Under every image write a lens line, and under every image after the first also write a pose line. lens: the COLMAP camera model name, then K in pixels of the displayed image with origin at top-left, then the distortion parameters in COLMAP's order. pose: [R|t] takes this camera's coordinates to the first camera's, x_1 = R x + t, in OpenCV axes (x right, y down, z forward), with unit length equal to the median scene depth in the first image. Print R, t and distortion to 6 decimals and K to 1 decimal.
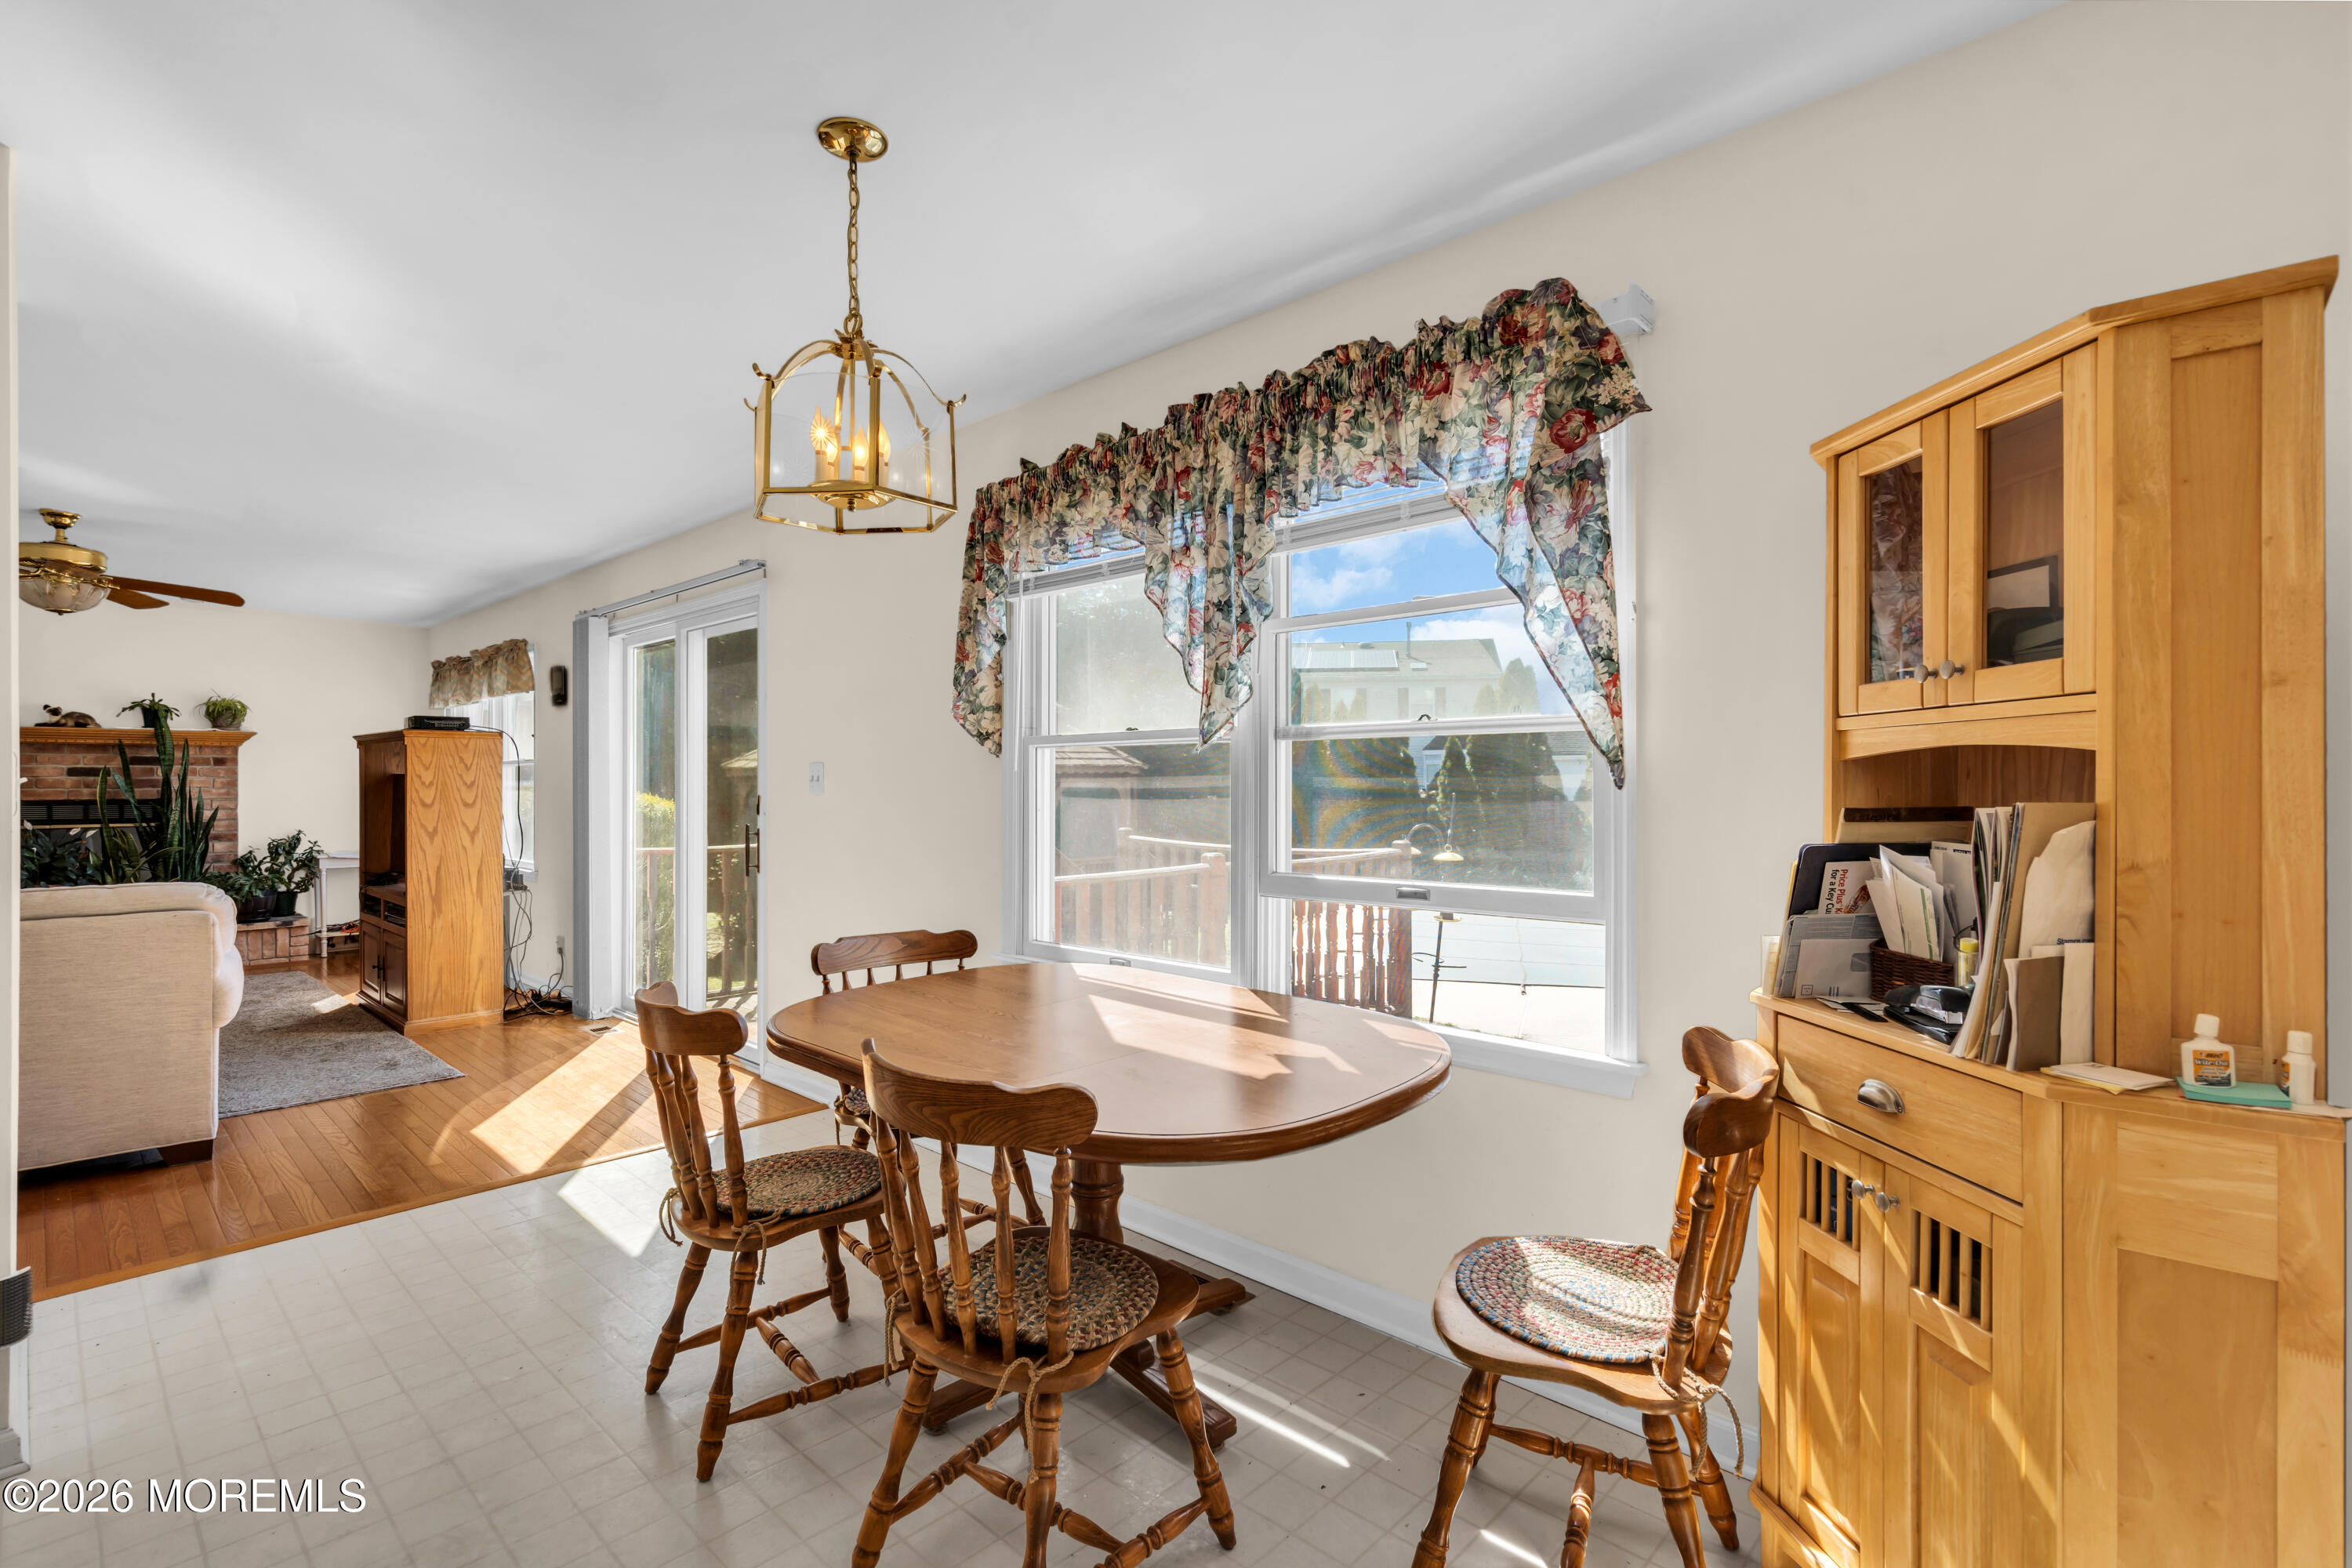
lens RADIAL K [[1068.1, 0, 1176.3], [0, 1068.1, 786.8], [0, 0, 1]] dist [-0.003372, -0.000457]
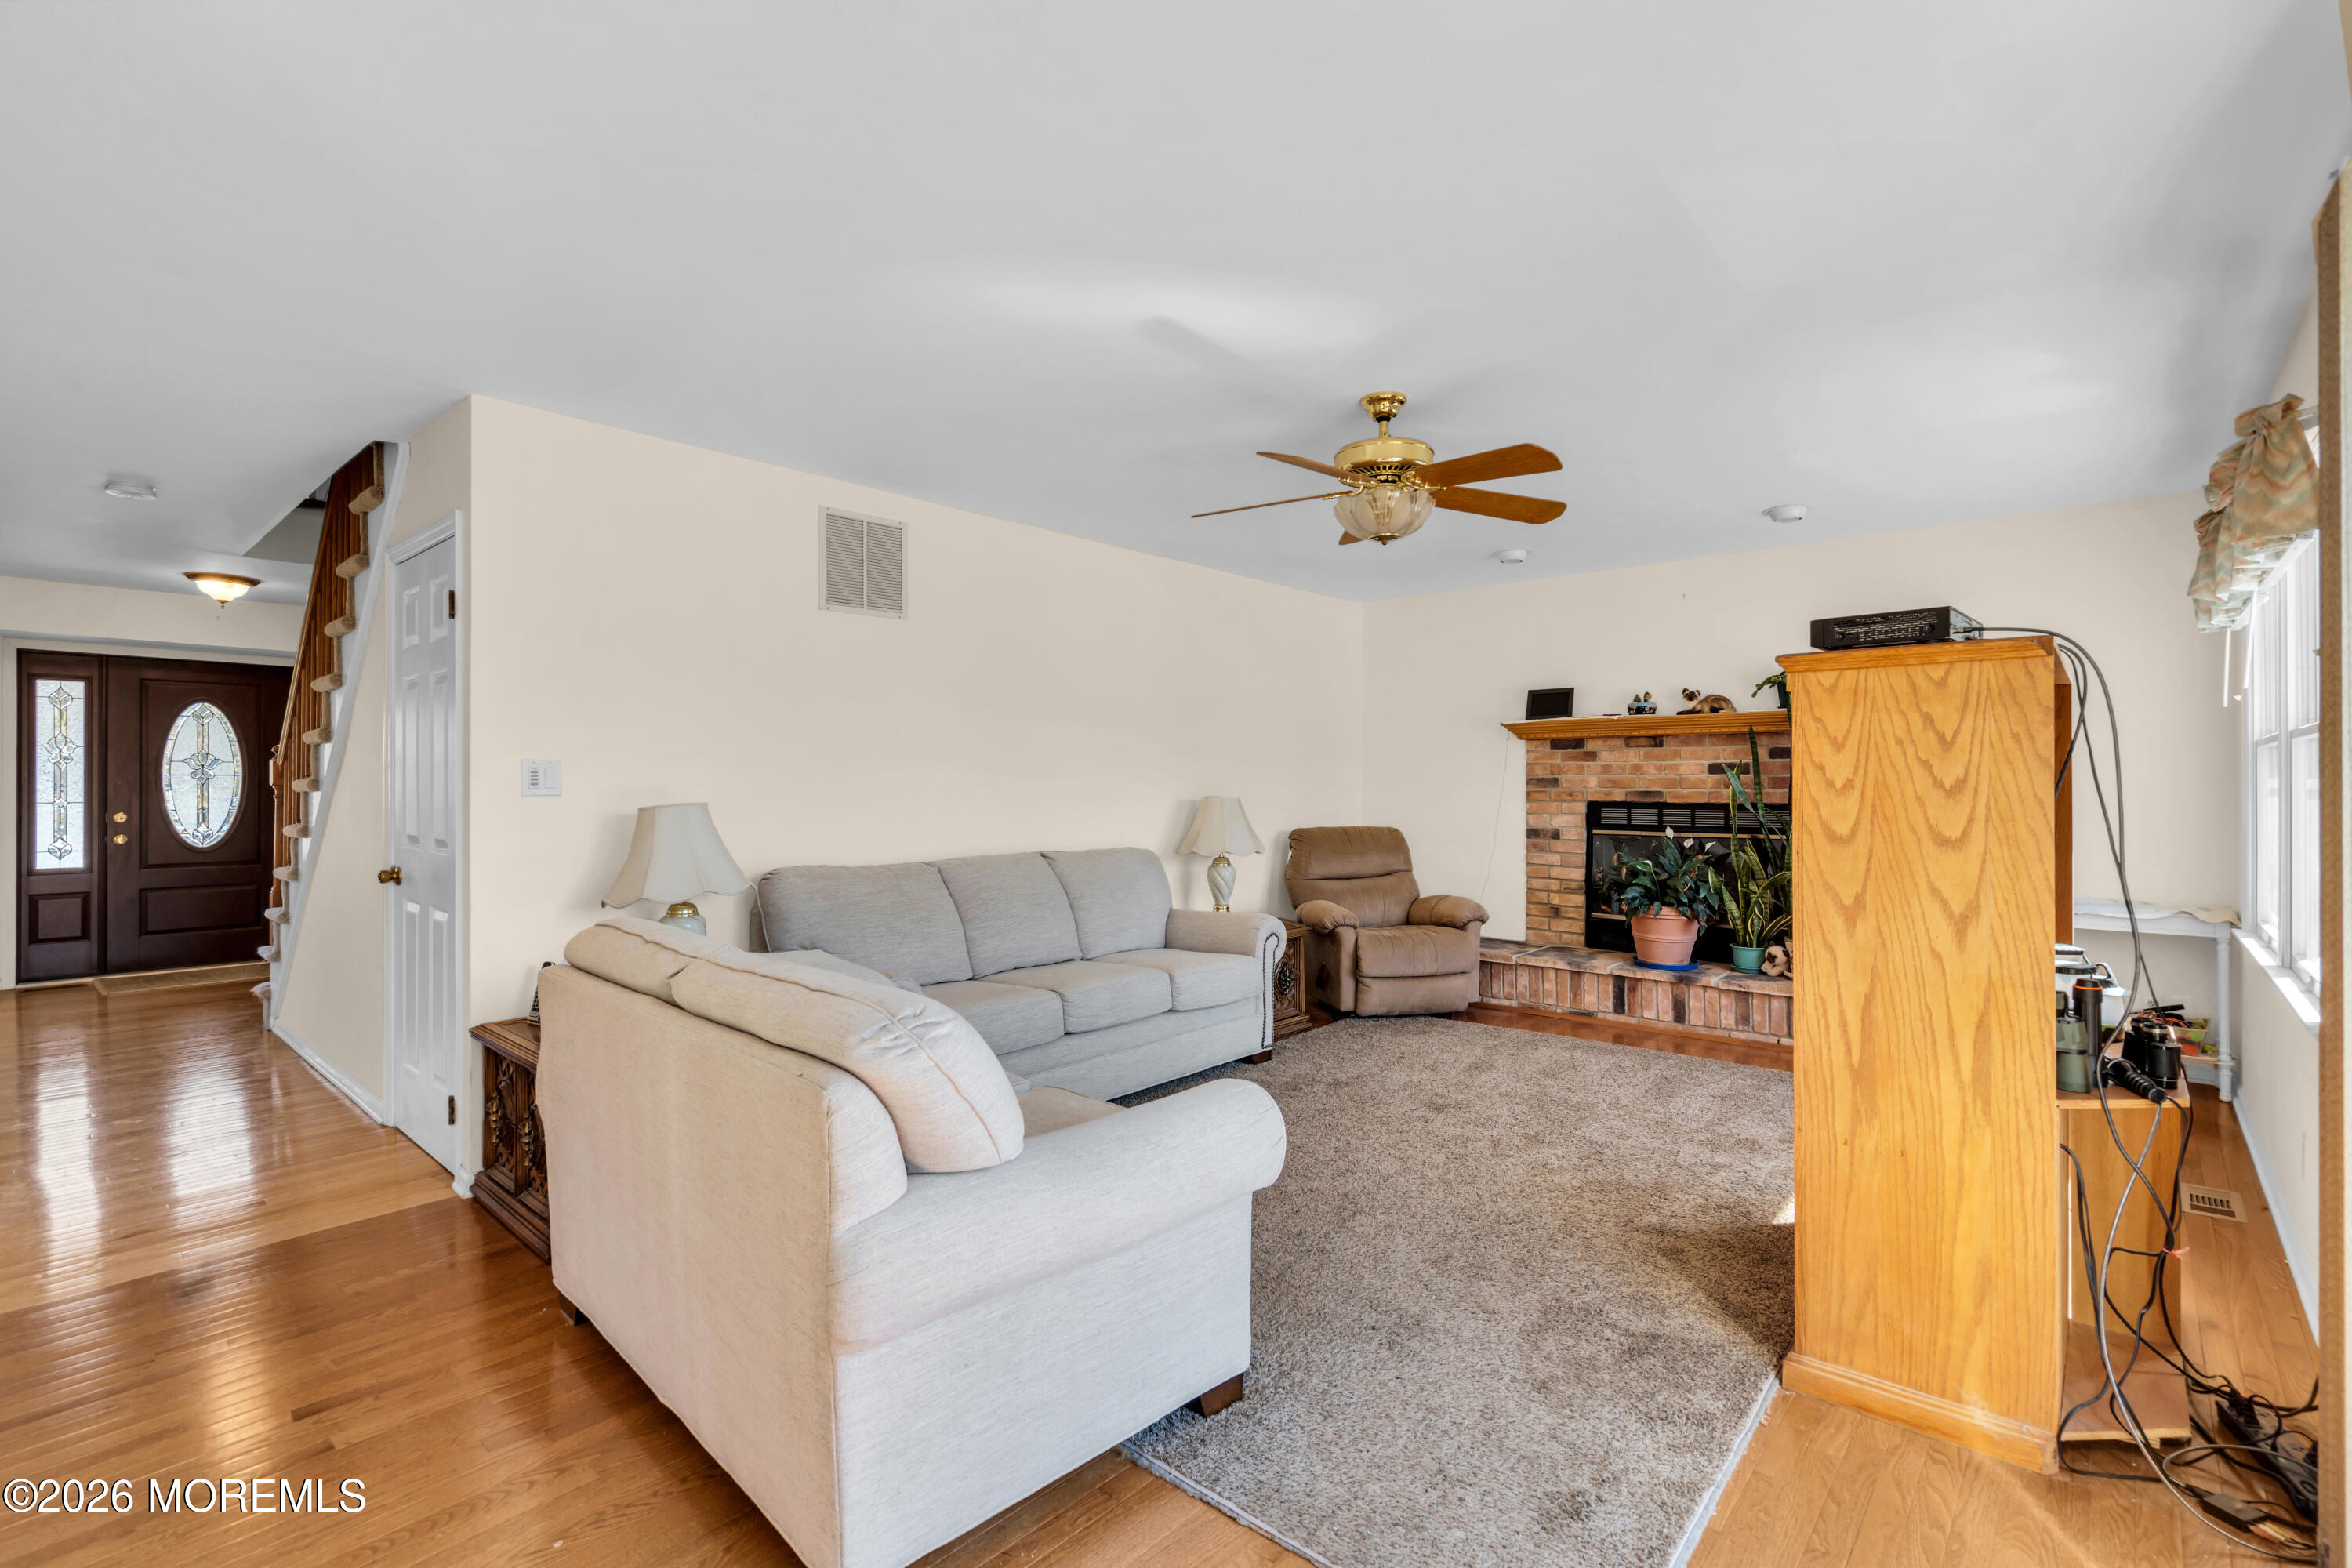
lens RADIAL K [[1068.1, 0, 1175.0], [0, 1068.1, 781.5], [0, 0, 1]] dist [-0.003372, -0.000457]
pose [[0.029469, -0.001833, -0.999564, -0.300540], [0.000231, 0.999998, -0.001827, -0.003496], [0.999566, -0.000177, 0.029469, 0.721277]]
